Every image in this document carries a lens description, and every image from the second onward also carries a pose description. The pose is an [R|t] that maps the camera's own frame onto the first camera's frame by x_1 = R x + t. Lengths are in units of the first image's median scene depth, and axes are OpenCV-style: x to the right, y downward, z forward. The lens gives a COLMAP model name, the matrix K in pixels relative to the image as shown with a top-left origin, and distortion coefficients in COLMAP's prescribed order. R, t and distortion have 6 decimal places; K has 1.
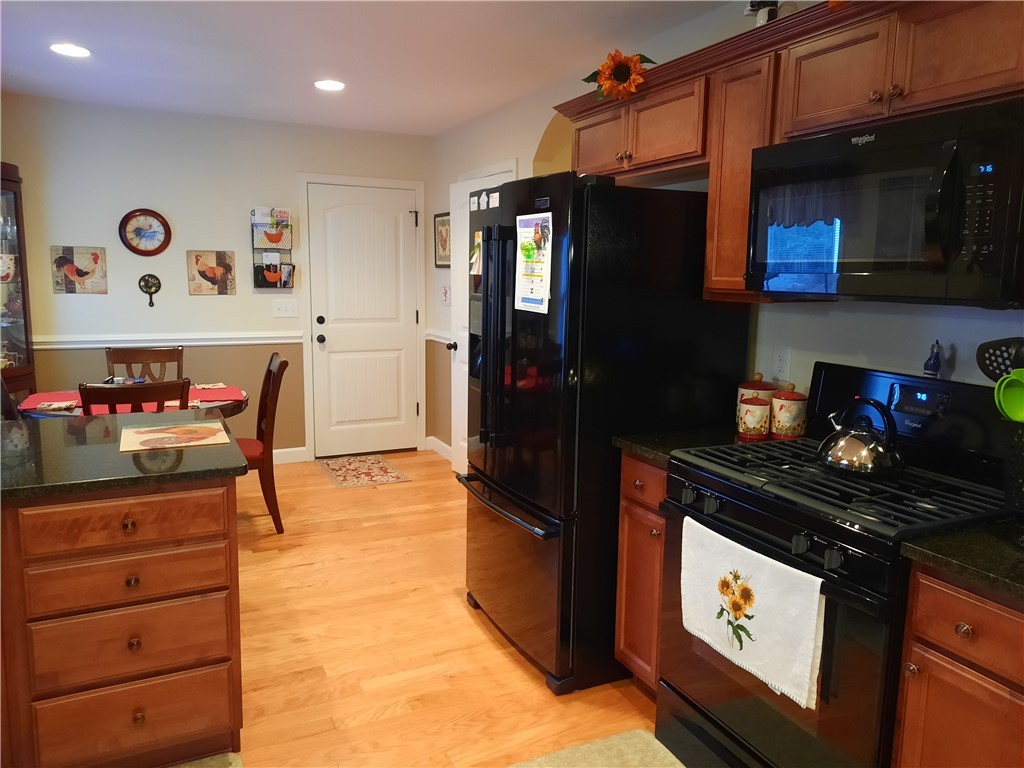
lens RADIAL K [[755.7, 0, 515.2], [0, 755.7, 384.6], [0, 0, 1]] dist [0.064240, -0.025113]
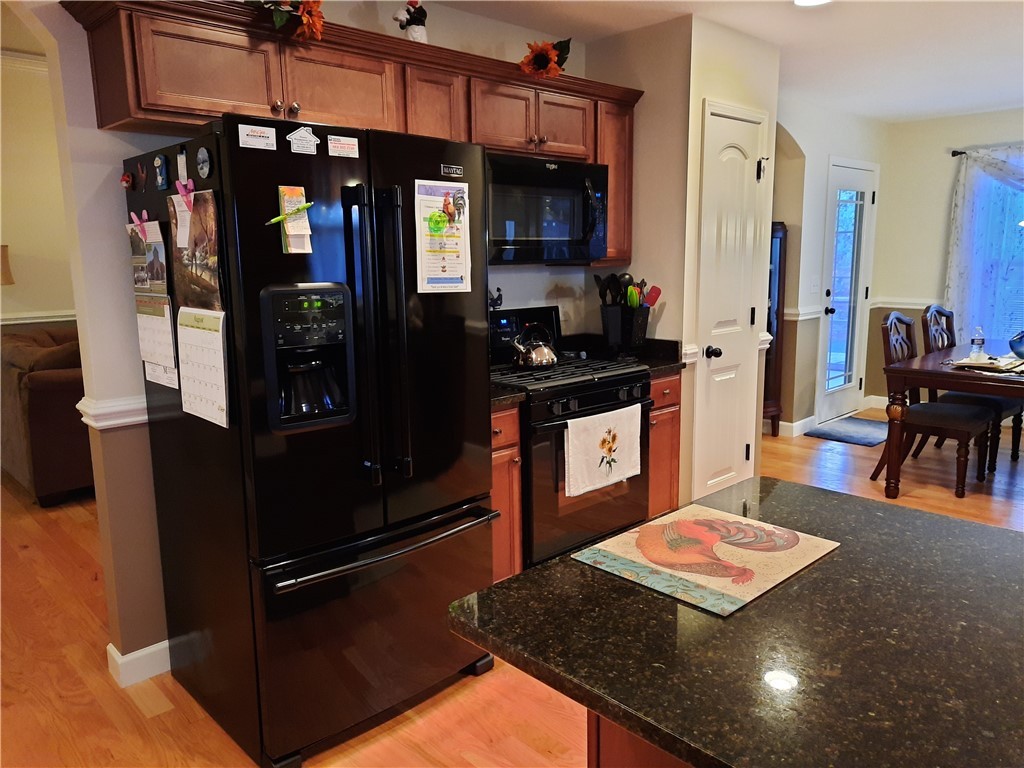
lens RADIAL K [[755.7, 0, 513.1], [0, 755.7, 385.3], [0, 0, 1]] dist [0.064240, -0.025113]
pose [[-0.305611, -0.172950, 0.936317, -0.891750], [0.155042, 0.961202, 0.228151, -0.191095], [-0.939449, 0.214894, -0.266939, 1.244691]]
